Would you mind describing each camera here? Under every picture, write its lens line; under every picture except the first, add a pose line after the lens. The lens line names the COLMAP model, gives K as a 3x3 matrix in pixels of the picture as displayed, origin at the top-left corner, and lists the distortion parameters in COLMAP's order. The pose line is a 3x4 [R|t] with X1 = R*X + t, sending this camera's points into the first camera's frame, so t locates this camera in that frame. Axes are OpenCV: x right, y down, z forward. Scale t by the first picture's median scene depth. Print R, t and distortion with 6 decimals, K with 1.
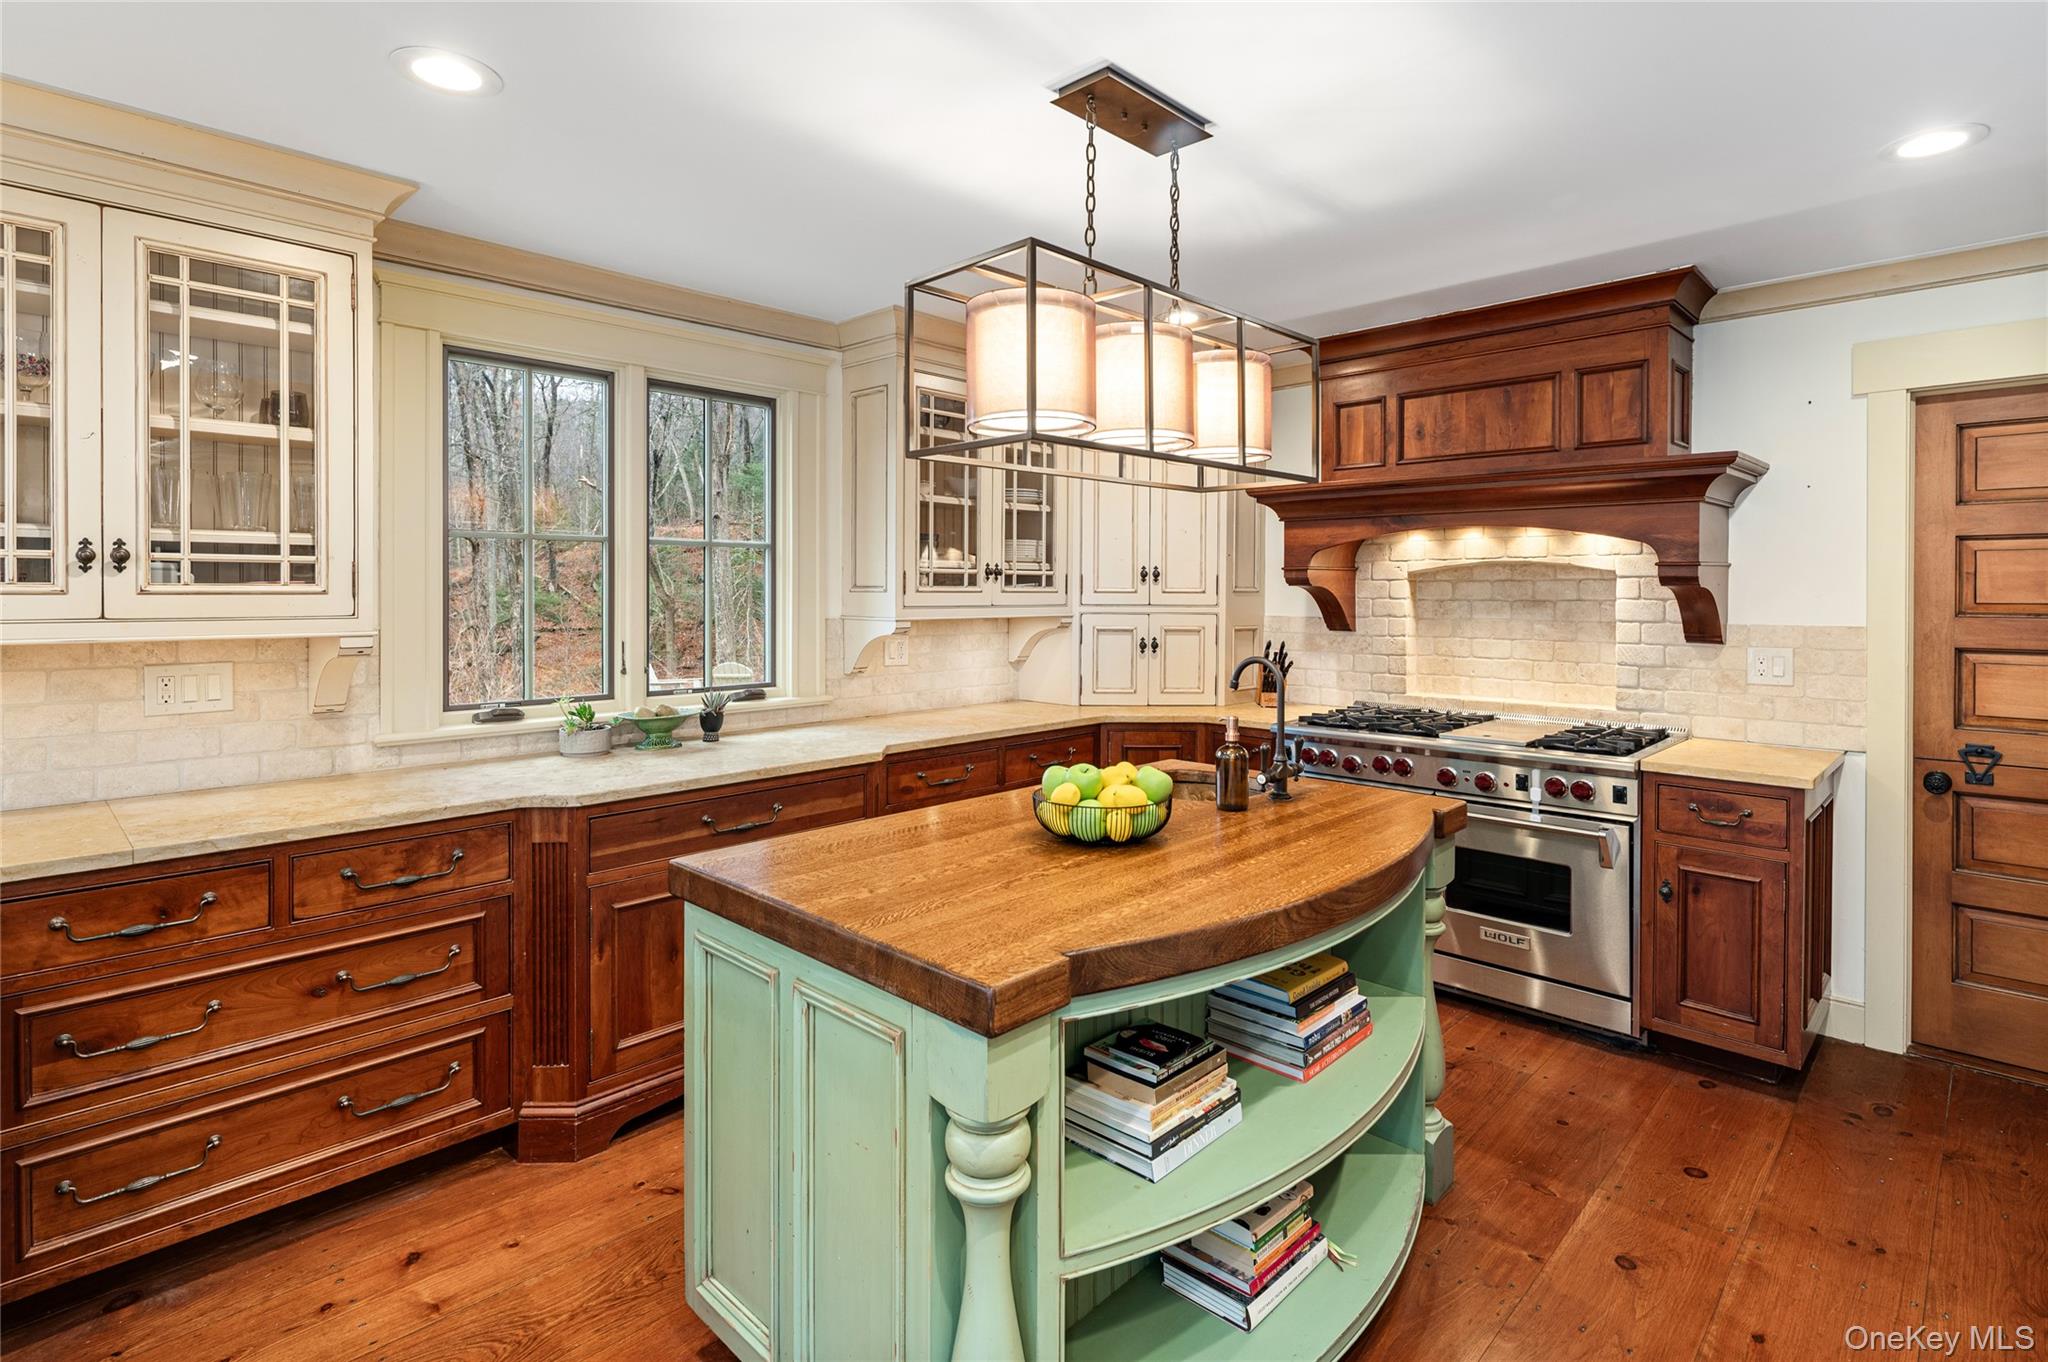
lens RADIAL K [[993.9, 0, 1022.9], [0, 993.9, 594.1], [0, 0, 1]] dist [0.002364, 0.000331]
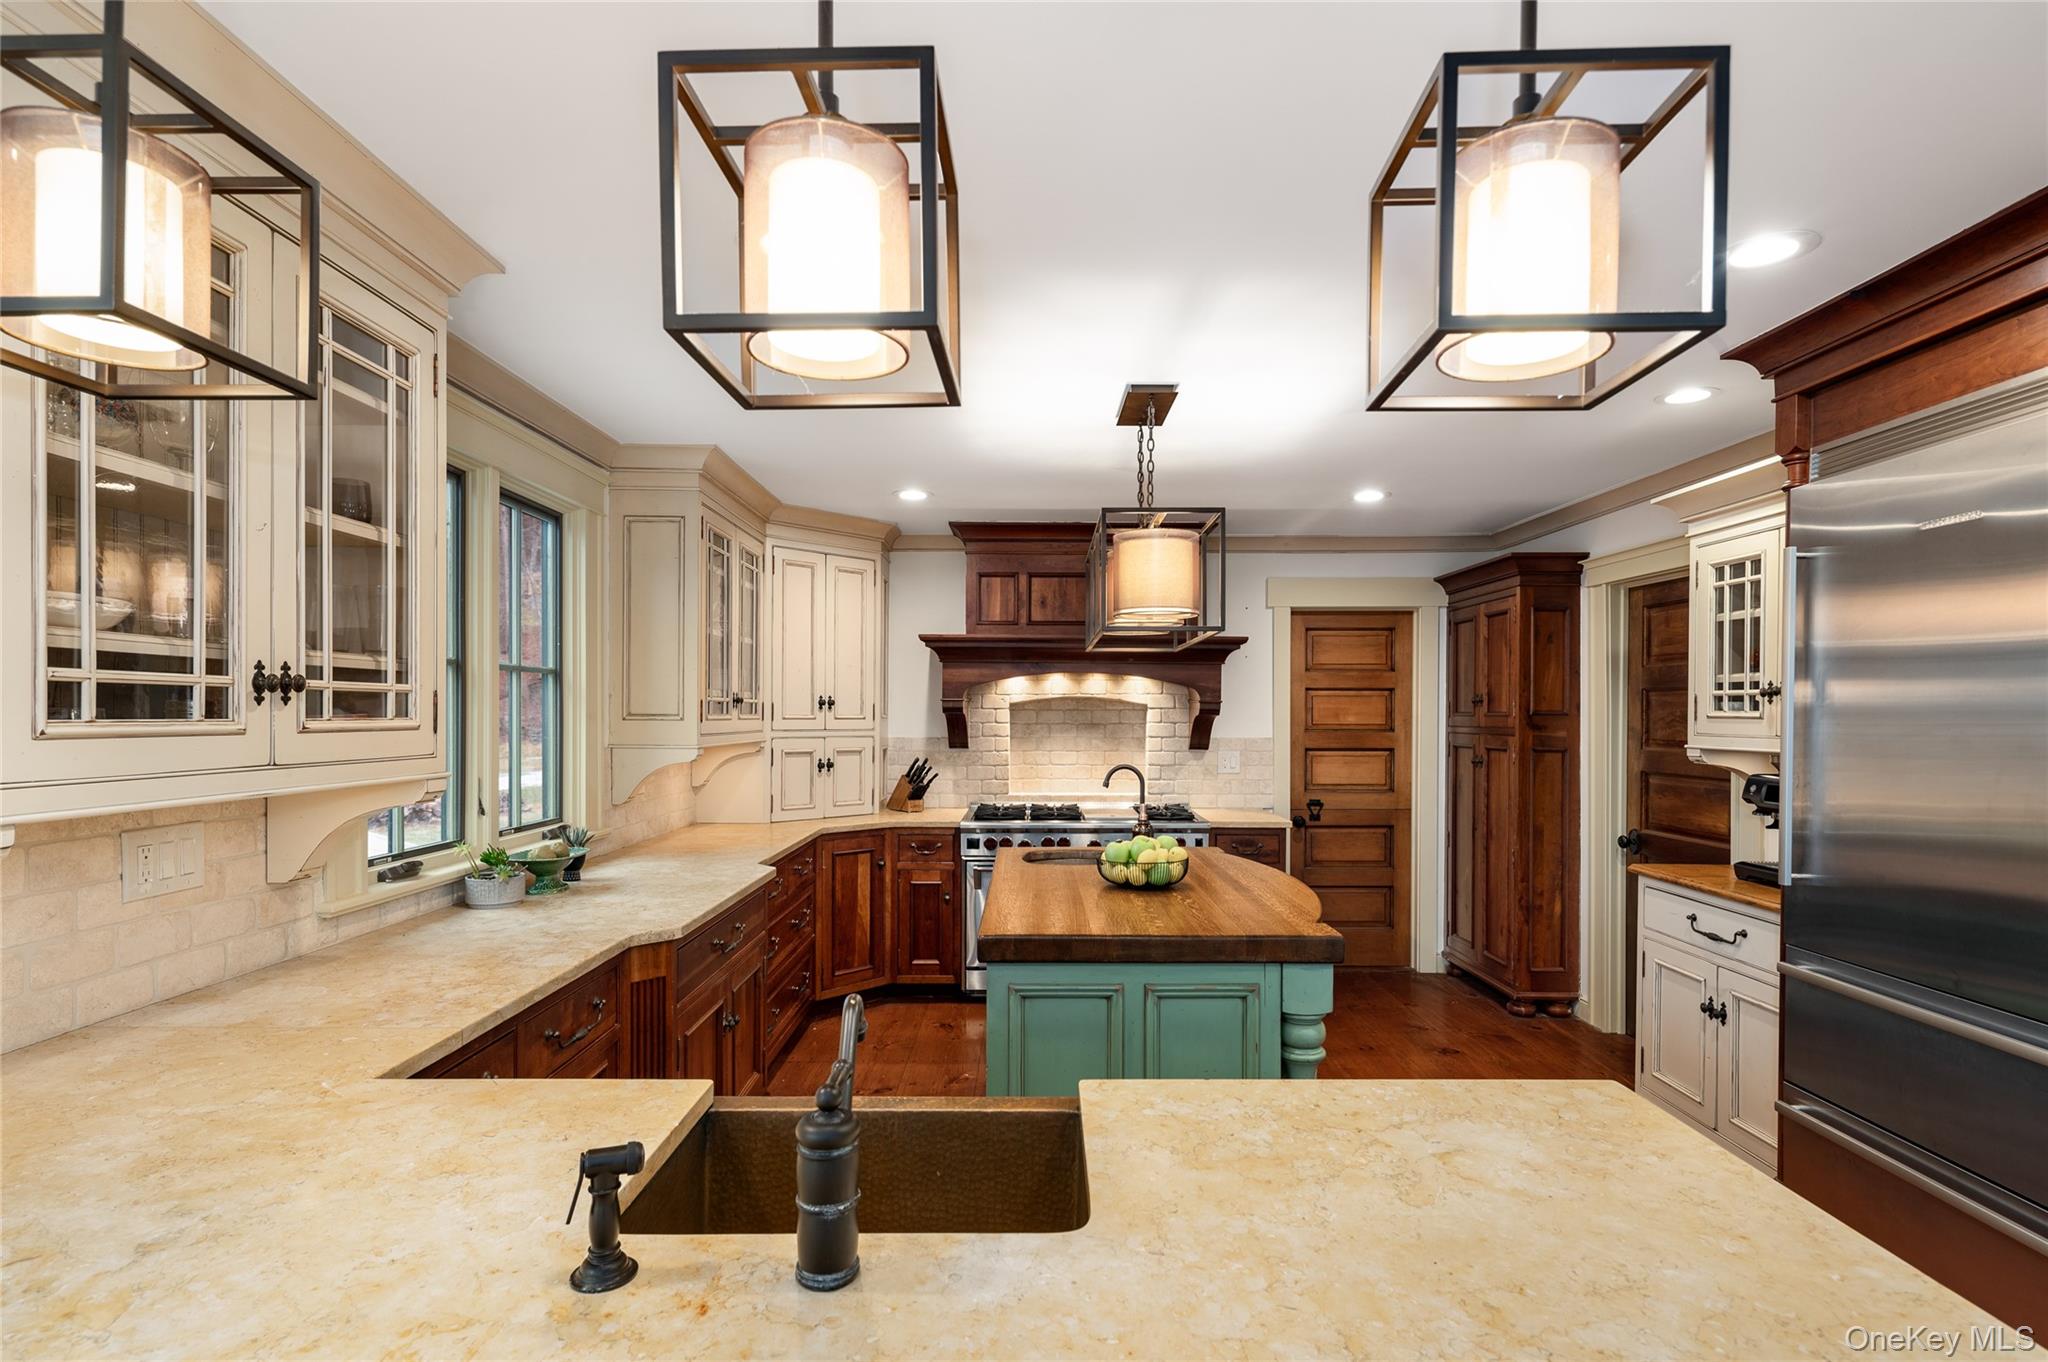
lens RADIAL K [[993.9, 0, 1024.5], [0, 993.9, 718.3], [0, 0, 1]] dist [-0.000478, -0.000039]
pose [[0.720715, -0.003365, 0.693223, -0.634668], [0.000745, 0.999991, 0.004079, -0.008749], [-0.693231, -0.002424, 0.720711, 0.025083]]
